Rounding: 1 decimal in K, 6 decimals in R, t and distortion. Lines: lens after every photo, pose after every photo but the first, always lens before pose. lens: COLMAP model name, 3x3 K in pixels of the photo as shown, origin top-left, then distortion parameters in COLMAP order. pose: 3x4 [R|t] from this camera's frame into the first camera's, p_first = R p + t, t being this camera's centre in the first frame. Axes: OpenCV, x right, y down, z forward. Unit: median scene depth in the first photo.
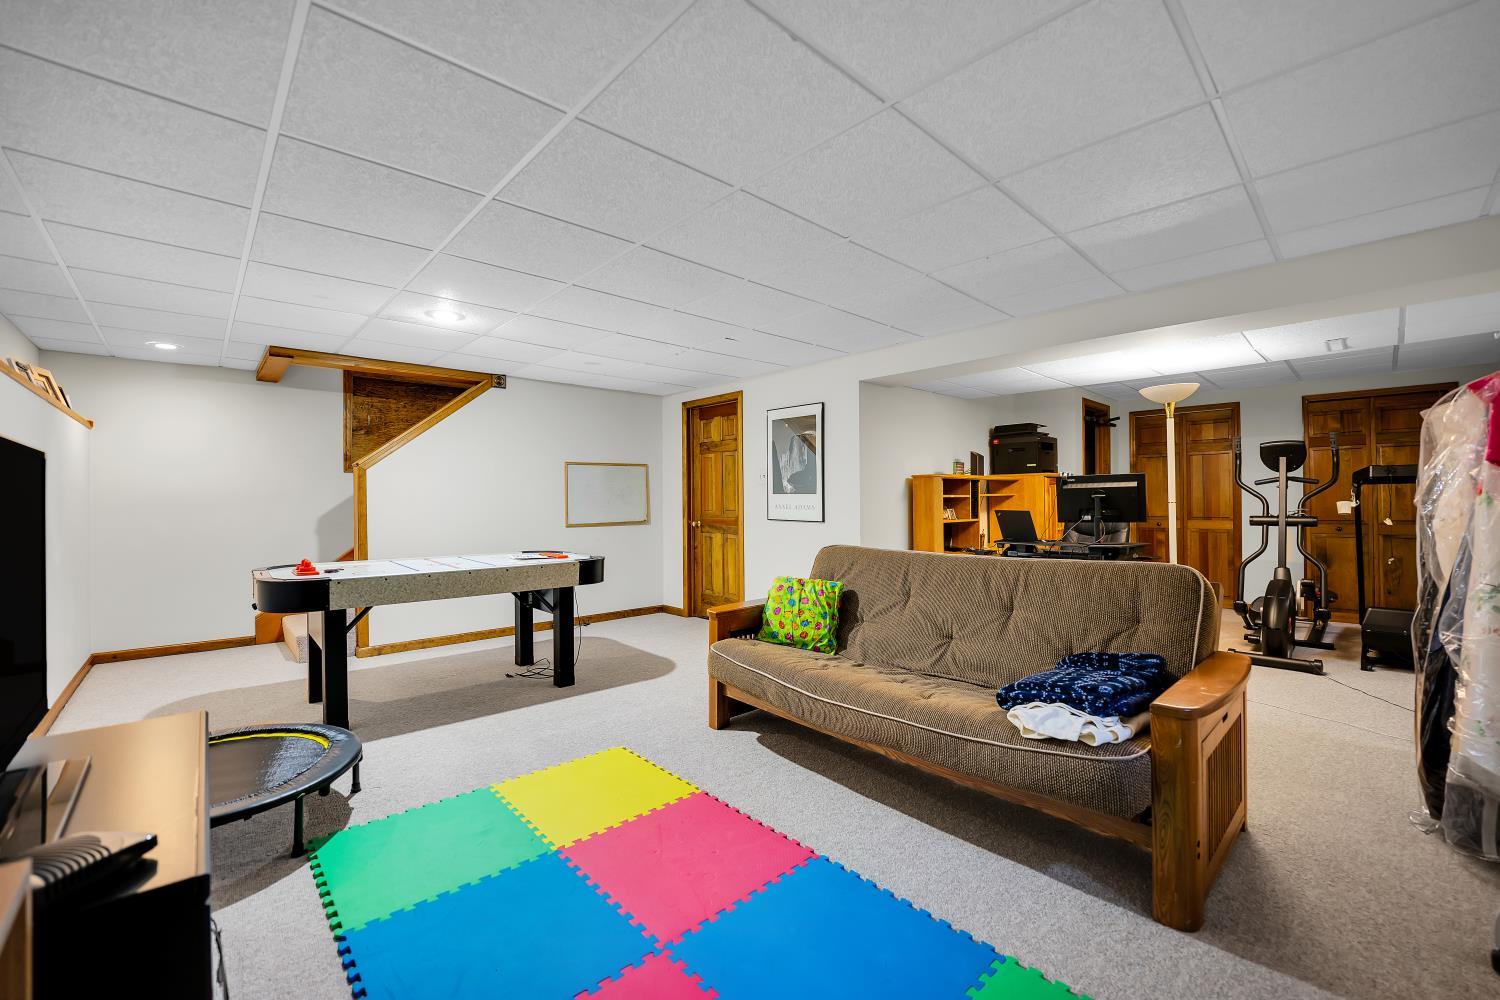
lens RADIAL K [[621.7, 0, 755.2], [0, 621.7, 497.9], [0, 0, 1]] dist [-0.035494, 0.007290]
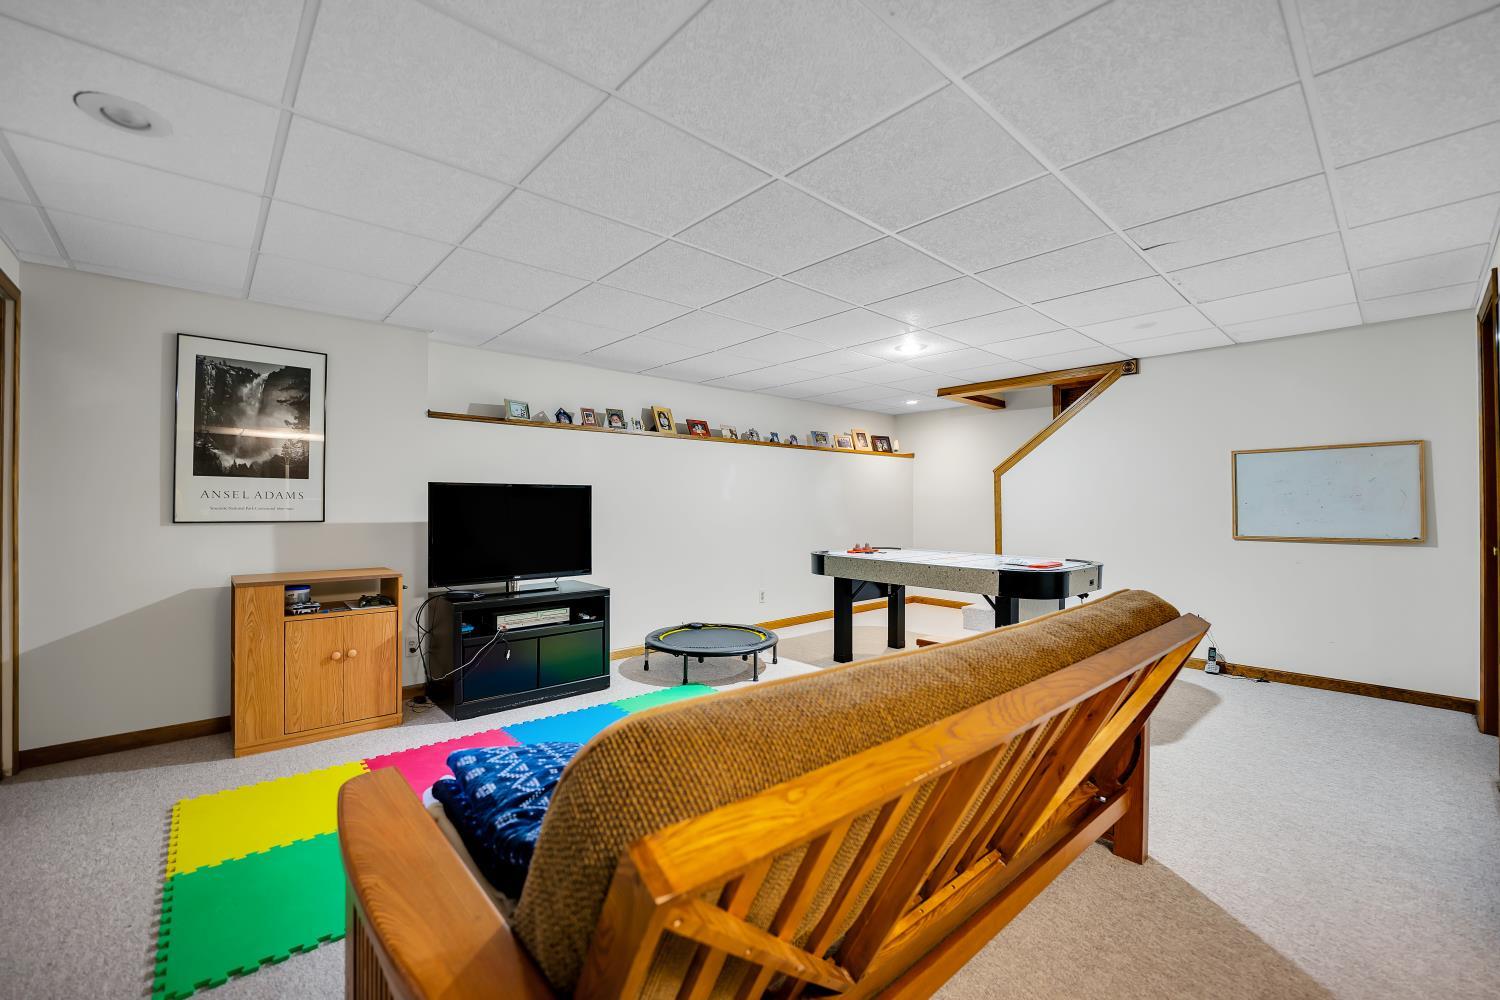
lens RADIAL K [[617.6, 0, 750.0], [0, 617.6, 500.0], [0, 0, 1]] dist [-0.033170, 0.004047]
pose [[0.019397, -0.005219, -0.999798, 0.426871], [0.001228, 0.999986, -0.005197, 0.003313], [0.999811, -0.001127, 0.019403, 0.433246]]
